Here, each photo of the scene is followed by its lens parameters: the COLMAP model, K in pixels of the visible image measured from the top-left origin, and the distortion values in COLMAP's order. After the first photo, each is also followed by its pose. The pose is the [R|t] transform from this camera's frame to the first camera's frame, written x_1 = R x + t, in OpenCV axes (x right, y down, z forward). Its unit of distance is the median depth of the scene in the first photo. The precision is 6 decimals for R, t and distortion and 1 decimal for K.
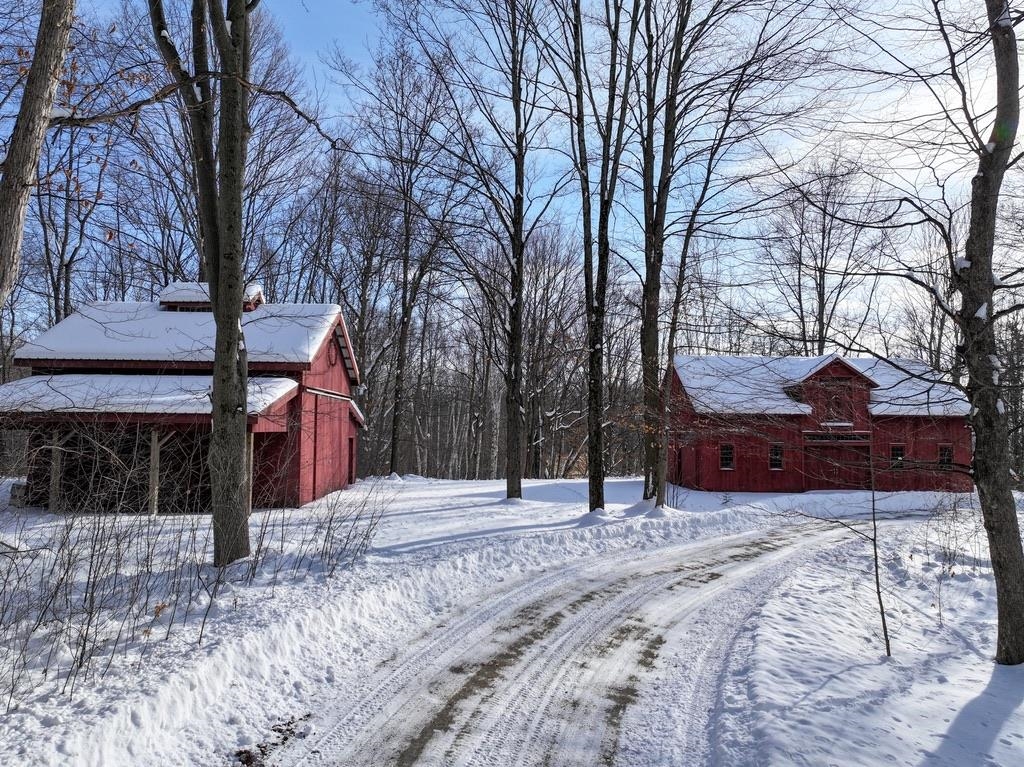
lens RADIAL K [[713.9, 0, 511.6], [0, 713.9, 383.0], [0, 0, 1]] dist [-0.004325, 0.011581]
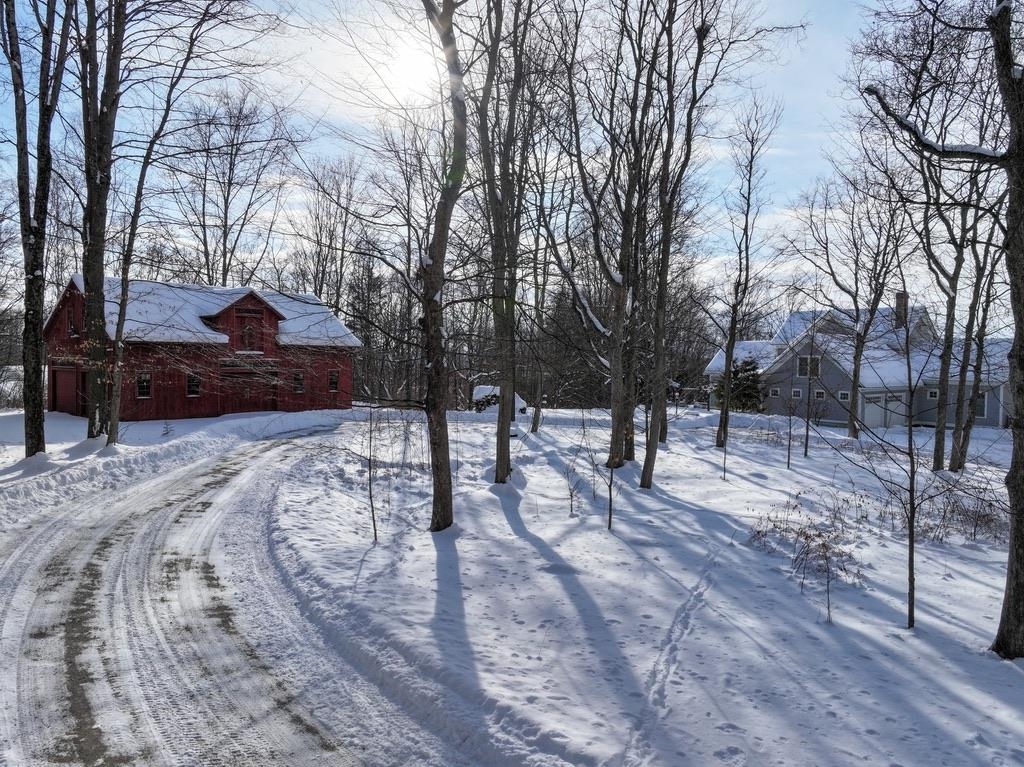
lens RADIAL K [[713.9, 0, 508.1], [0, 713.9, 385.9], [0, 0, 1]] dist [-0.004325, 0.011581]
pose [[0.674697, -0.028728, 0.737535, -0.298564], [-0.059626, 0.993855, 0.093258, -0.059923], [-0.735682, -0.106897, 0.668838, -0.084839]]
